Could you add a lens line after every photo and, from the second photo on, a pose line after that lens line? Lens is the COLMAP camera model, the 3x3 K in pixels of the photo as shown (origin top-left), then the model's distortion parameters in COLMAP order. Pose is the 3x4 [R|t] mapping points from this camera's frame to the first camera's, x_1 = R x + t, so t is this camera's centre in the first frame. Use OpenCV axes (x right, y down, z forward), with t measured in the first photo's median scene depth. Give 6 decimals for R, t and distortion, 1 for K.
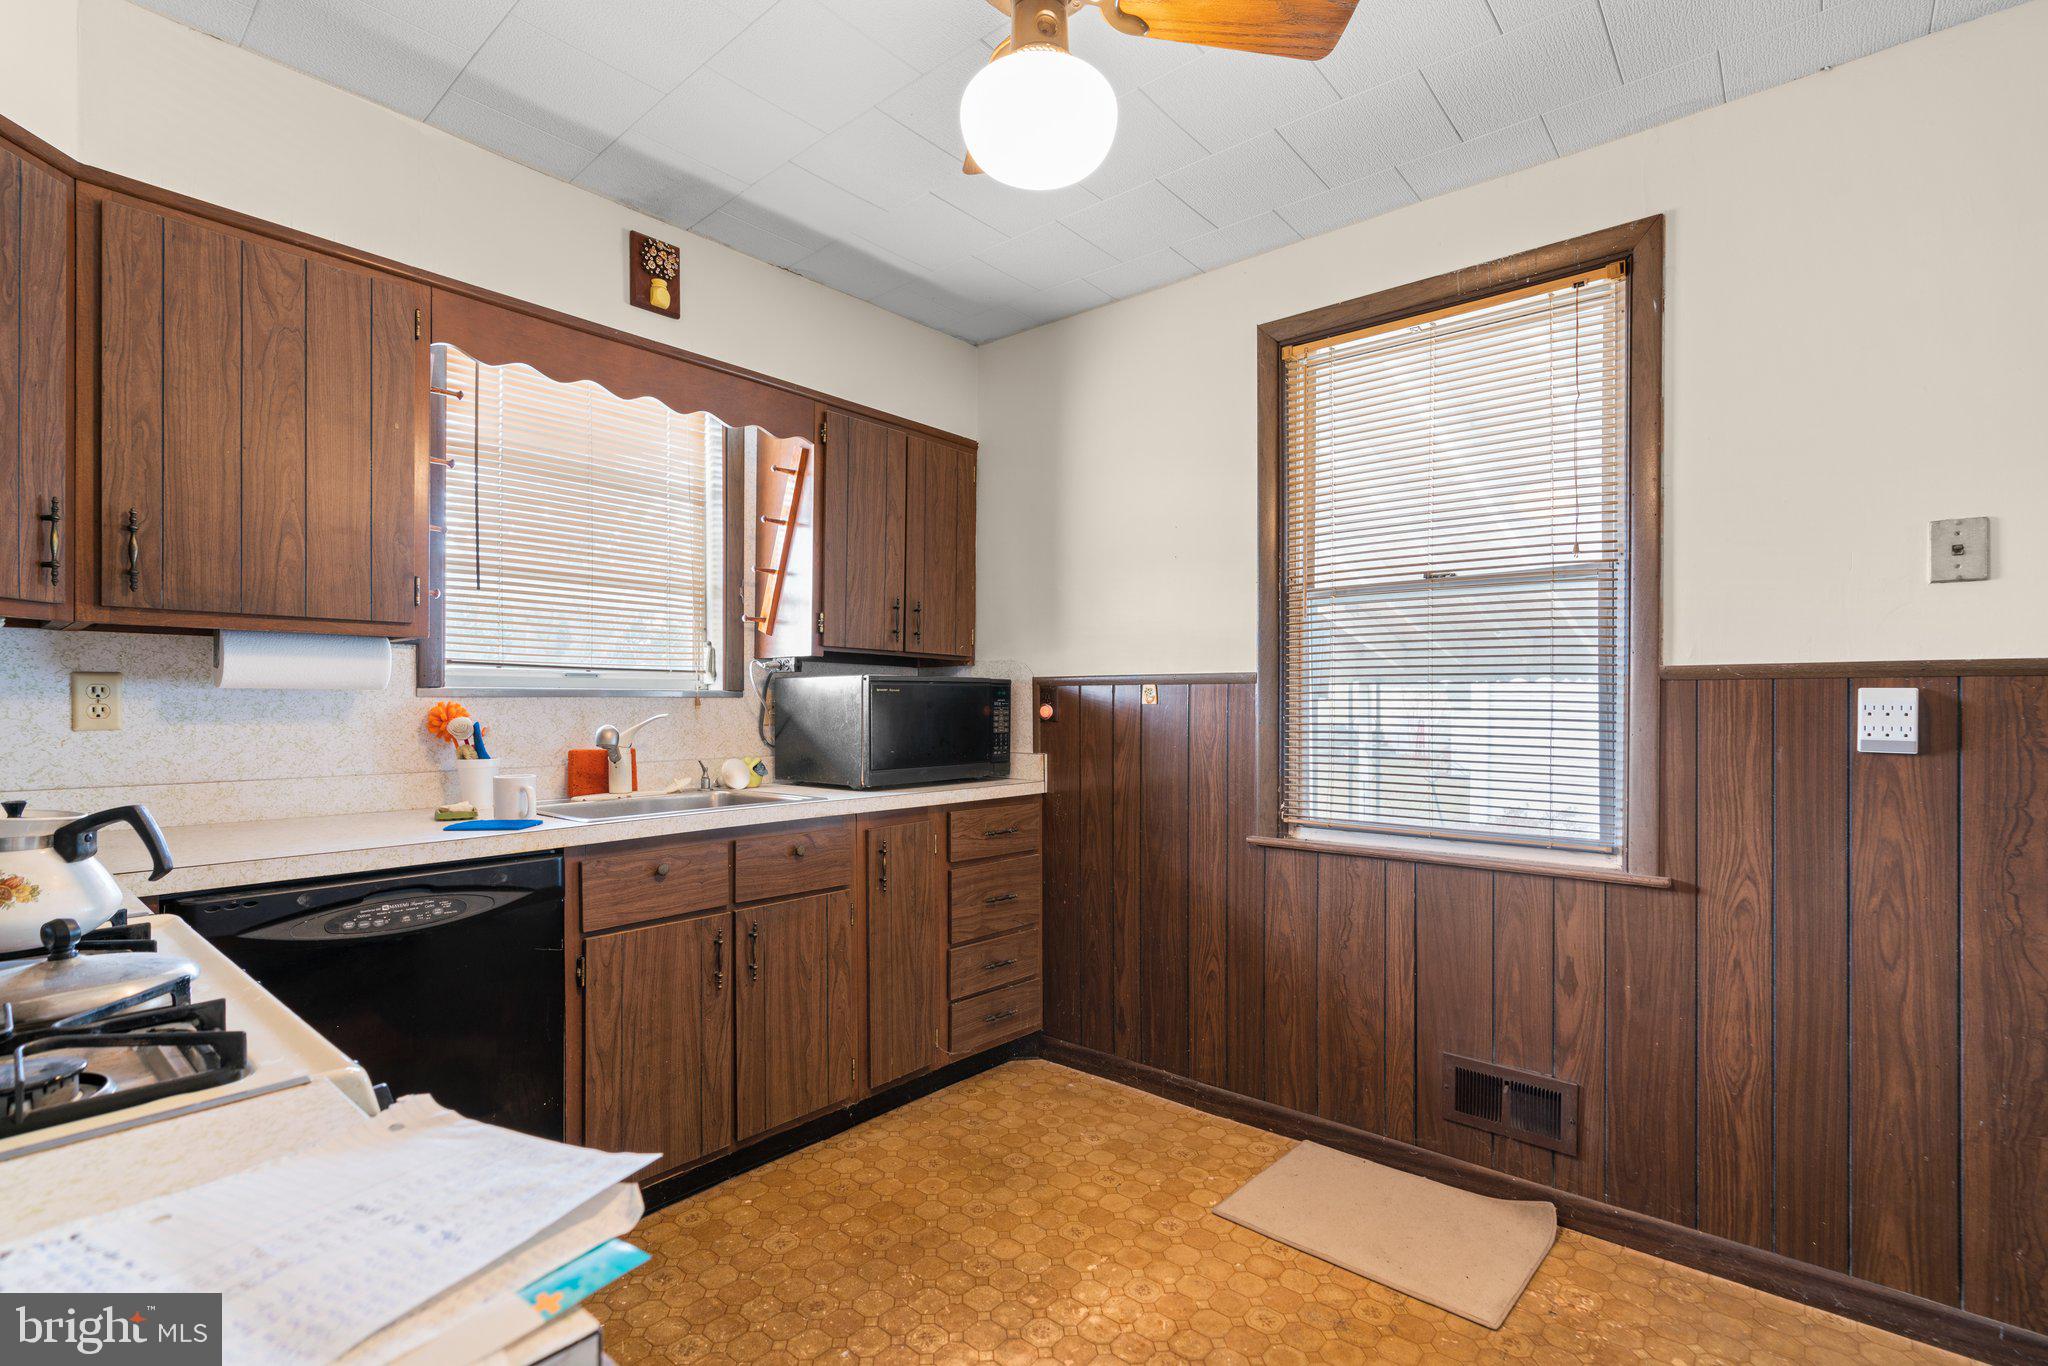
lens RADIAL K [[946.0, 0, 1033.4], [0, 946.0, 701.8], [0, 0, 1]] dist [-0.003386, 0.000737]
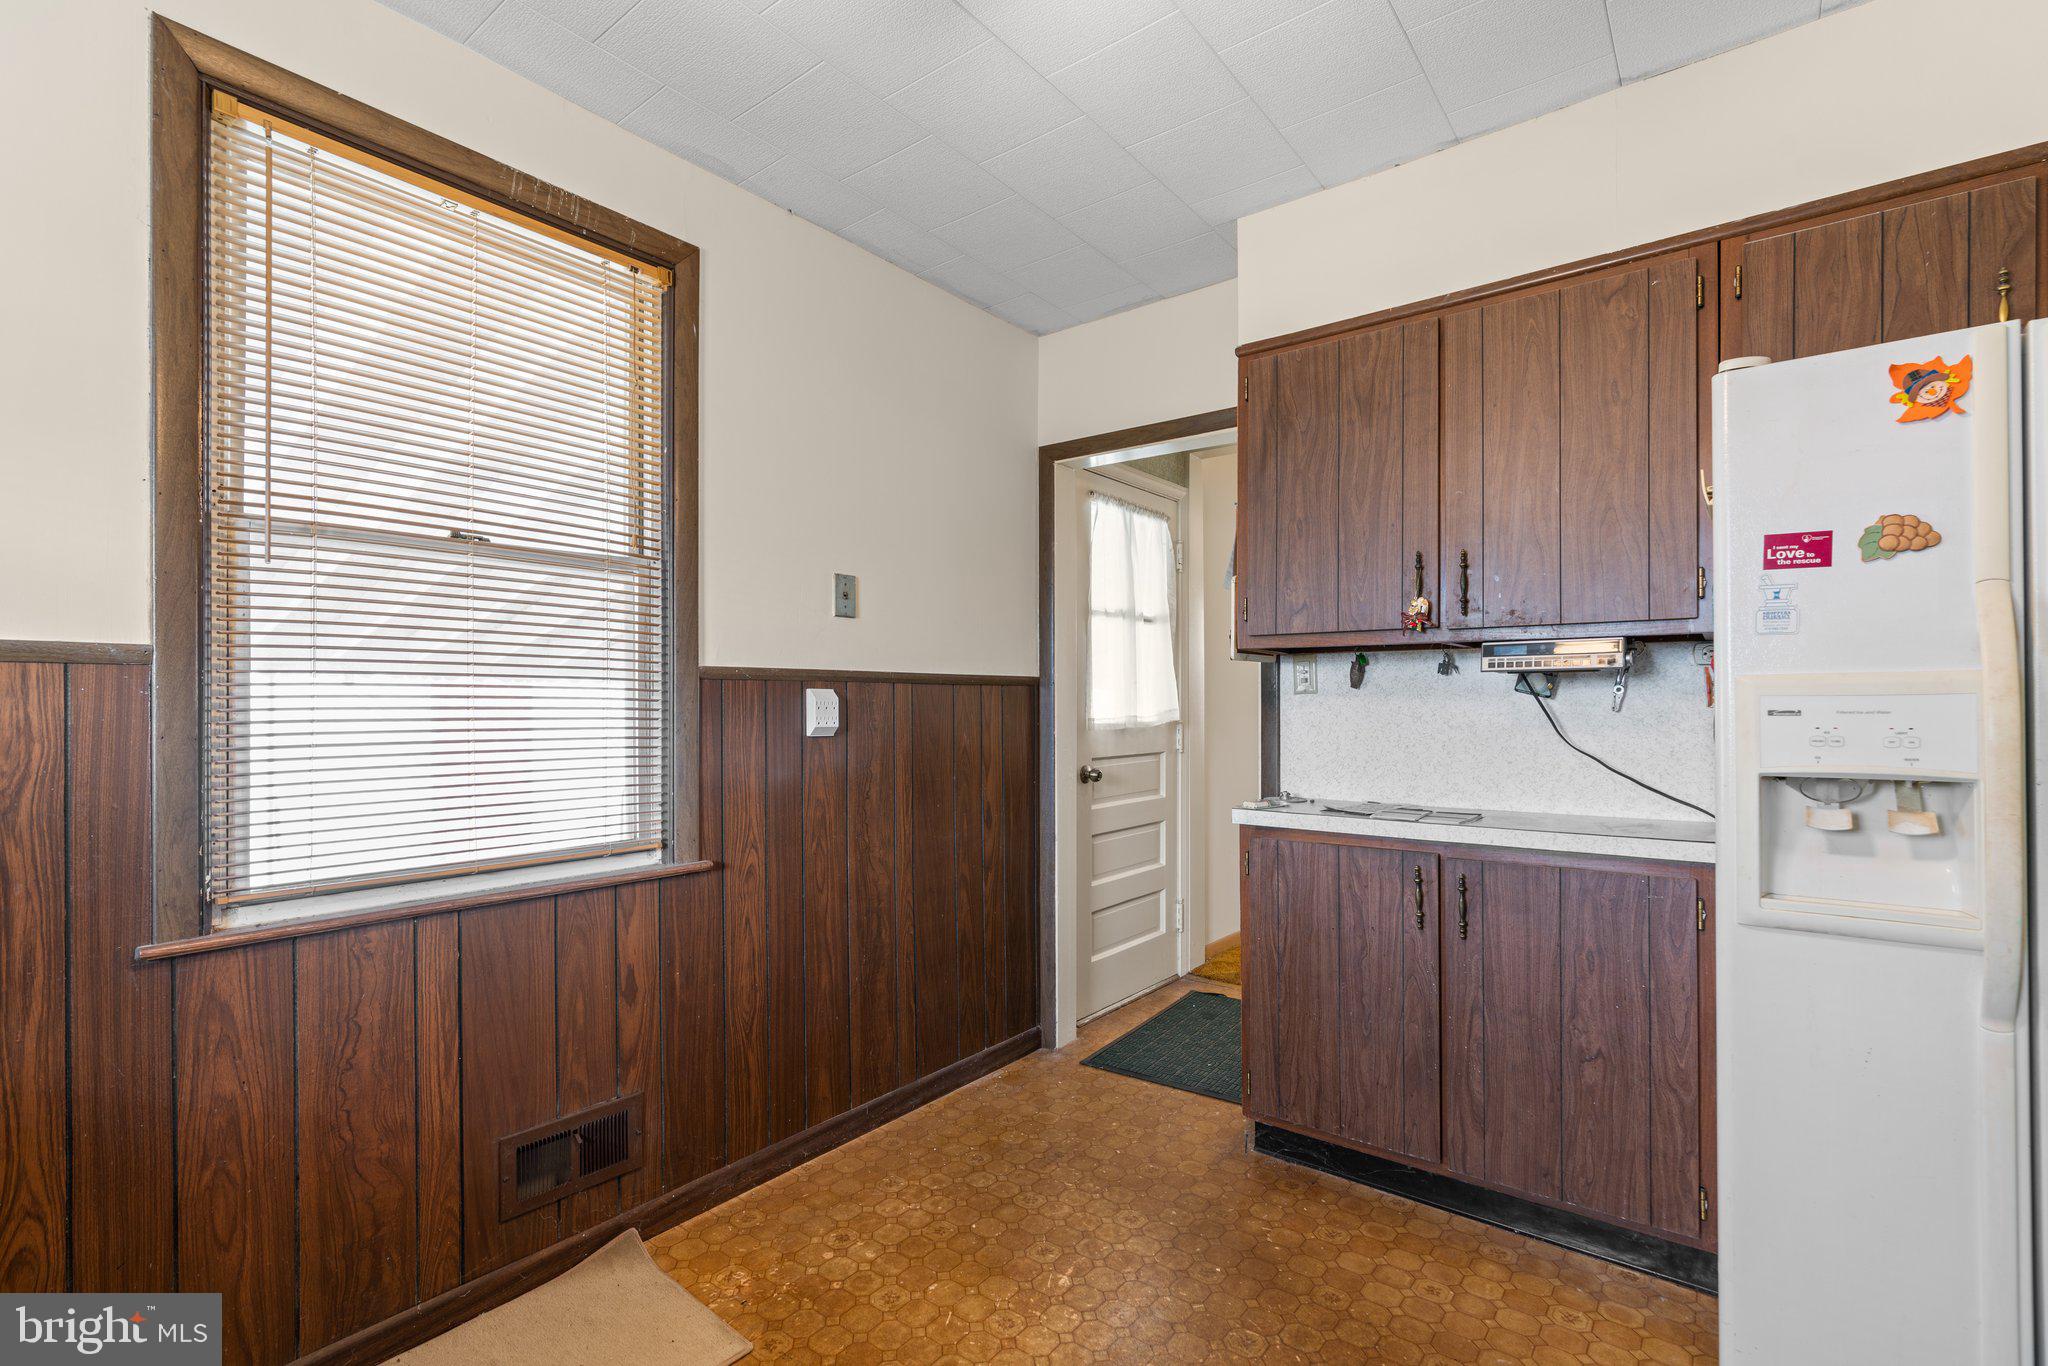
lens RADIAL K [[933.1, 0, 1023.0], [0, 933.1, 700.6], [0, 0, 1]] dist [-0.002749, 0.000116]
pose [[-0.036115, 0.000095, 0.999348, -0.350270], [0.001905, 0.999998, -0.000026, 0.002208], [-0.999346, 0.001903, -0.036115, 0.562502]]
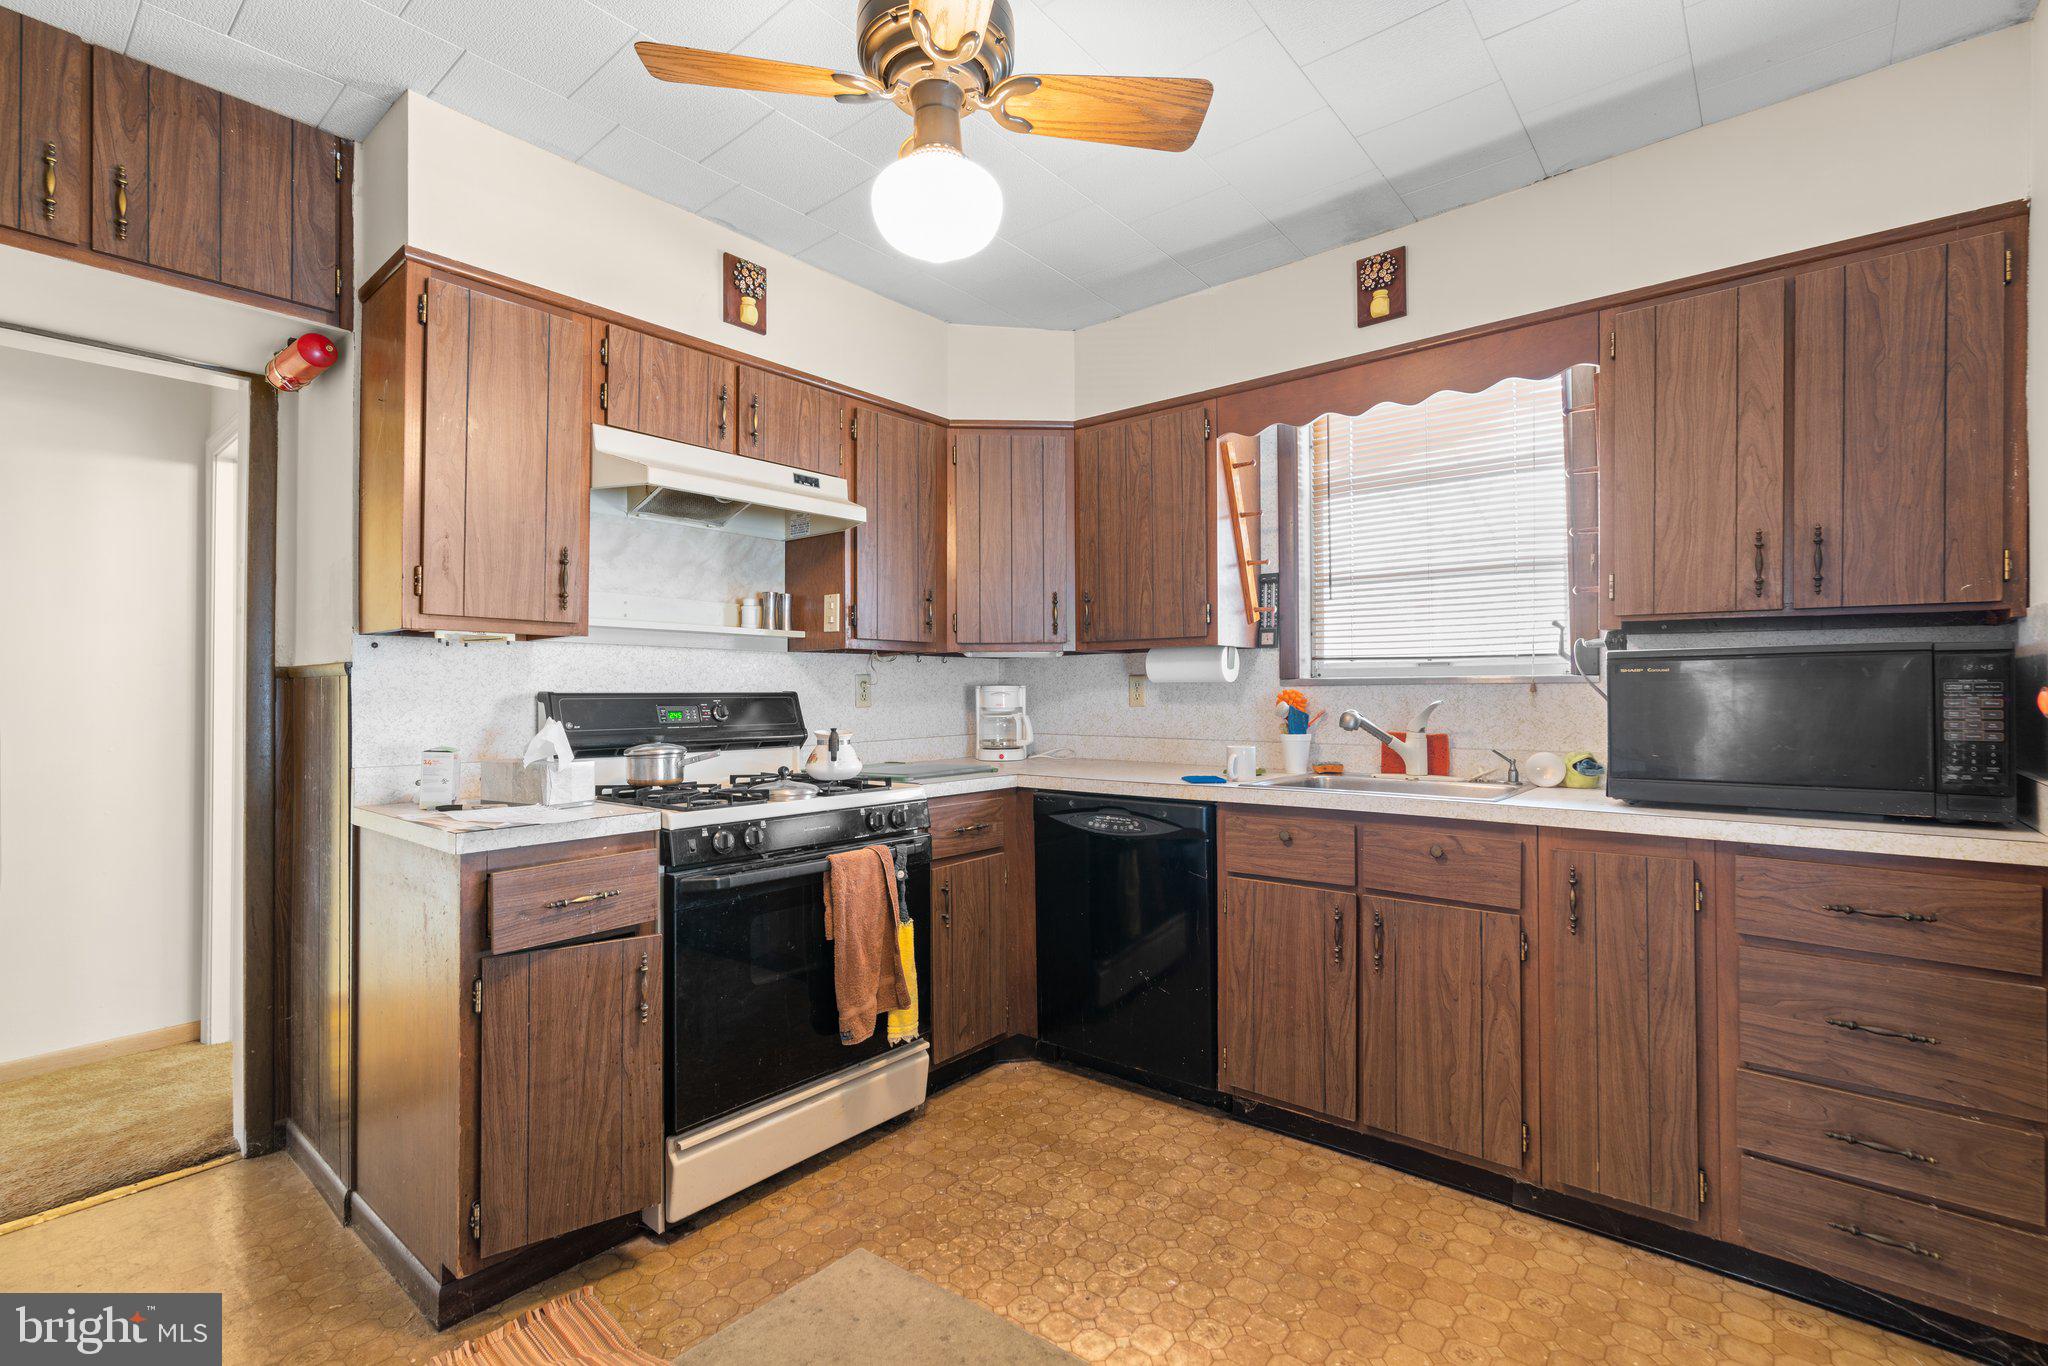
lens RADIAL K [[923.6, 0, 1024.0], [0, 923.6, 683.0], [0, 0, 1]] dist [-0.011748, 0.008359]
pose [[0.007509, -0.011698, -0.999903, 0.626782], [0.005737, 0.999916, -0.011655, 0.003282], [0.999955, -0.005649, 0.007575, 0.588205]]
